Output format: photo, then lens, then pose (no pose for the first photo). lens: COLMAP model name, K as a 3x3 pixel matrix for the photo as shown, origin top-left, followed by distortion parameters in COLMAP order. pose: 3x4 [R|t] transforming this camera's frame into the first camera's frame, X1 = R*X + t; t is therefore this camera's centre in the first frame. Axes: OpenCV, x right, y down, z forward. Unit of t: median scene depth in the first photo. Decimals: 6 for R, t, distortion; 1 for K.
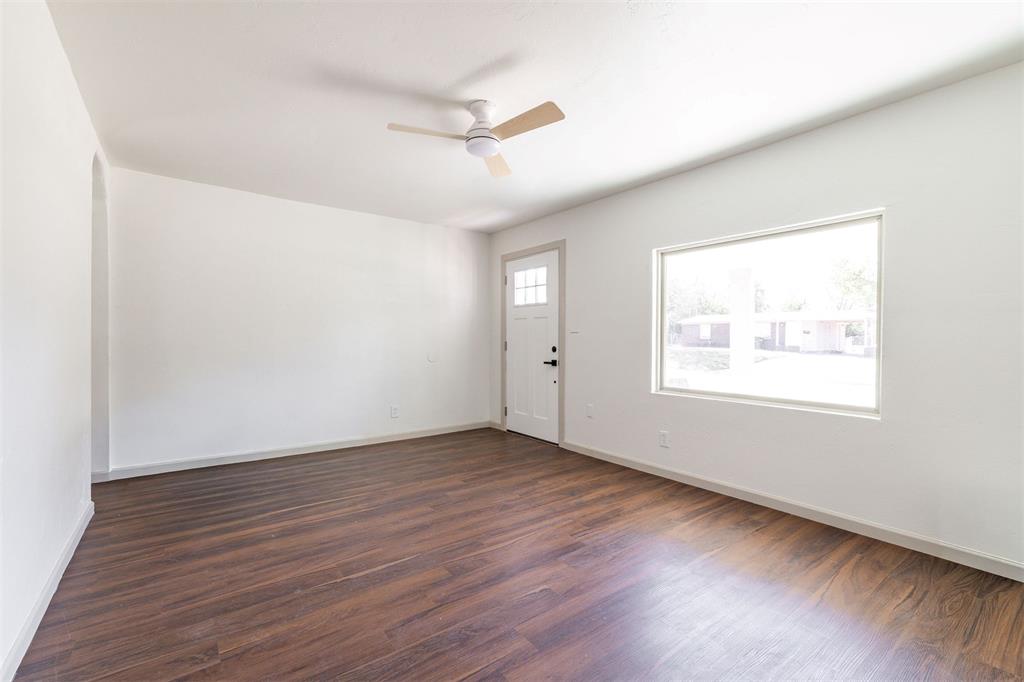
lens RADIAL K [[442.0, 0, 508.5], [0, 442.0, 337.5], [0, 0, 1]] dist [-0.001291, 0.001195]
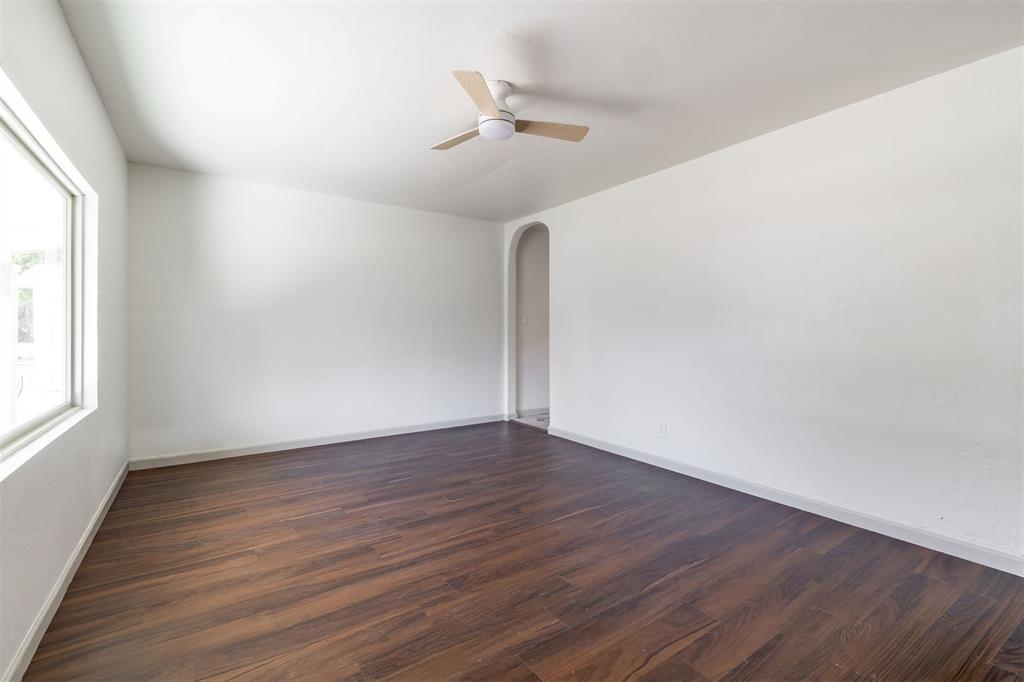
lens RADIAL K [[442.0, 0, 508.5], [0, 442.0, 337.5], [0, 0, 1]] dist [-0.001291, 0.001195]
pose [[-0.999360, -0.008767, 0.034687, -0.115249], [-0.008442, 0.999919, 0.009482, 0.007712], [-0.034767, 0.009183, -0.999353, 1.860828]]
